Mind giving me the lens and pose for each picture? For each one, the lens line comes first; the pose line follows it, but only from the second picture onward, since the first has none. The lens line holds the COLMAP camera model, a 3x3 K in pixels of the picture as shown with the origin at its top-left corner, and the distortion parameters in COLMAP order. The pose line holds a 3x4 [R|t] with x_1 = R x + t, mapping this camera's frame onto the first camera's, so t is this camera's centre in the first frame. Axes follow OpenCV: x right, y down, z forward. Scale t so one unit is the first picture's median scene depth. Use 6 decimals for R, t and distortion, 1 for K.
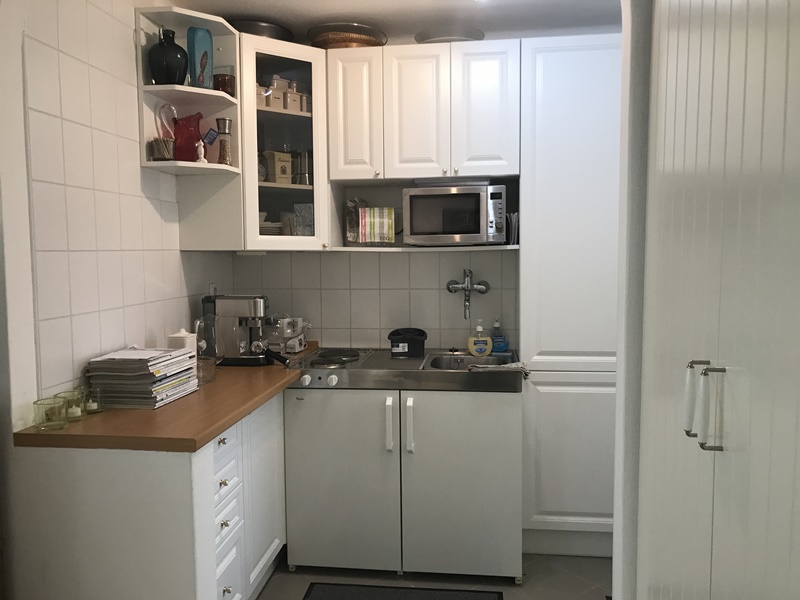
lens RADIAL K [[661.3, 0, 403.5], [0, 661.3, 301.4], [0, 0, 1]] dist [0.099318, -0.224115]
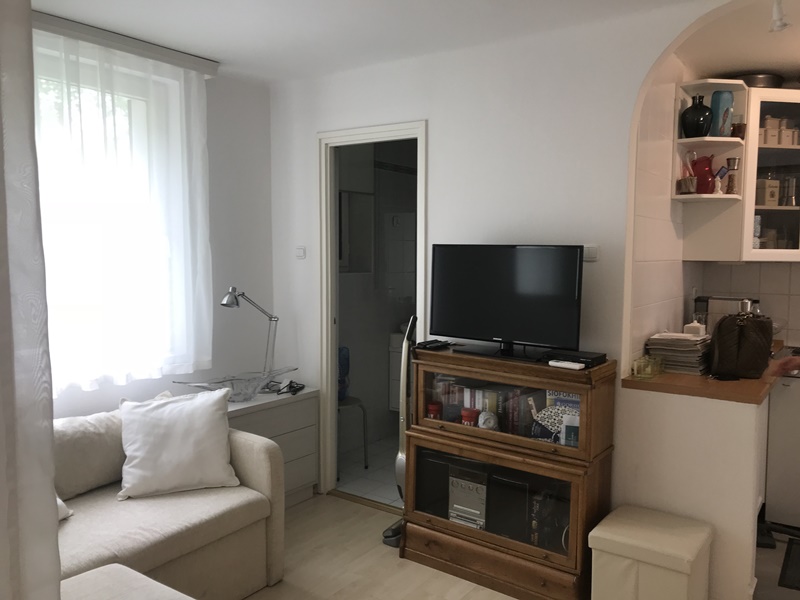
lens RADIAL K [[646.4, 0, 397.4], [0, 646.4, 299.4], [0, 0, 1]] dist [0.021507, -0.014748]
pose [[0.871573, 0.043949, -0.488292, -0.194956], [-0.047274, 0.998867, 0.005523, 0.017951], [0.487981, 0.018269, 0.872663, -0.360988]]
